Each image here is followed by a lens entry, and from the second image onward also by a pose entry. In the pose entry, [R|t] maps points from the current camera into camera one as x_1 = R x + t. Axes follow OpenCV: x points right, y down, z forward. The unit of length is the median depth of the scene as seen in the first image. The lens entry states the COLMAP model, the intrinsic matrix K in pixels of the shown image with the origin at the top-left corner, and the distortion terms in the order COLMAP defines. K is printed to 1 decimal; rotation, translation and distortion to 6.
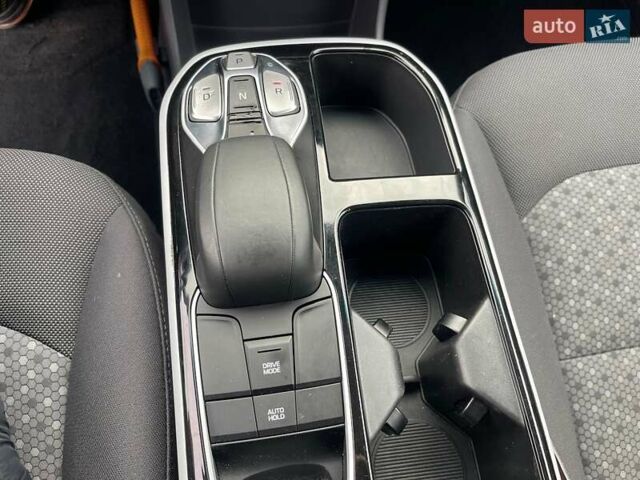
lens RADIAL K [[479.1, 0, 314.6], [0, 479.1, 241.2], [0, 0, 1]] dist [0.077231, -0.097233]
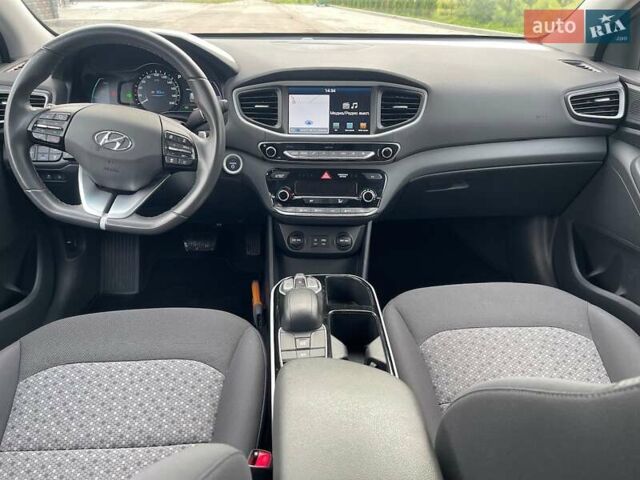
lens RADIAL K [[478.8, 0, 314.9], [0, 478.8, 237.8], [0, 0, 1]] dist [0.075735, -0.090313]
pose [[0.993704, -0.022934, -0.109665, 0.216561], [-0.052650, 0.768422, -0.637774, 1.075208], [0.098896, 0.639532, 0.762377, -1.130909]]
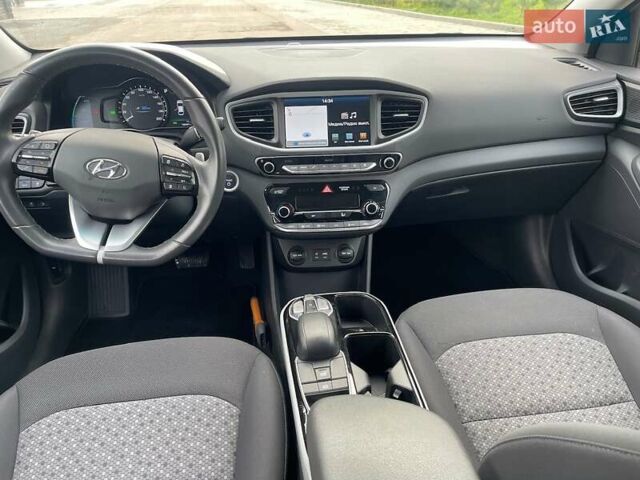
lens RADIAL K [[479.1, 0, 314.6], [0, 479.1, 241.2], [0, 0, 1]] dist [0.077231, -0.097233]
pose [[0.995375, -0.073647, -0.061683, 0.065084], [0.019319, 0.782434, -0.622434, 0.923818], [0.094103, 0.618363, 0.780238, -1.154003]]
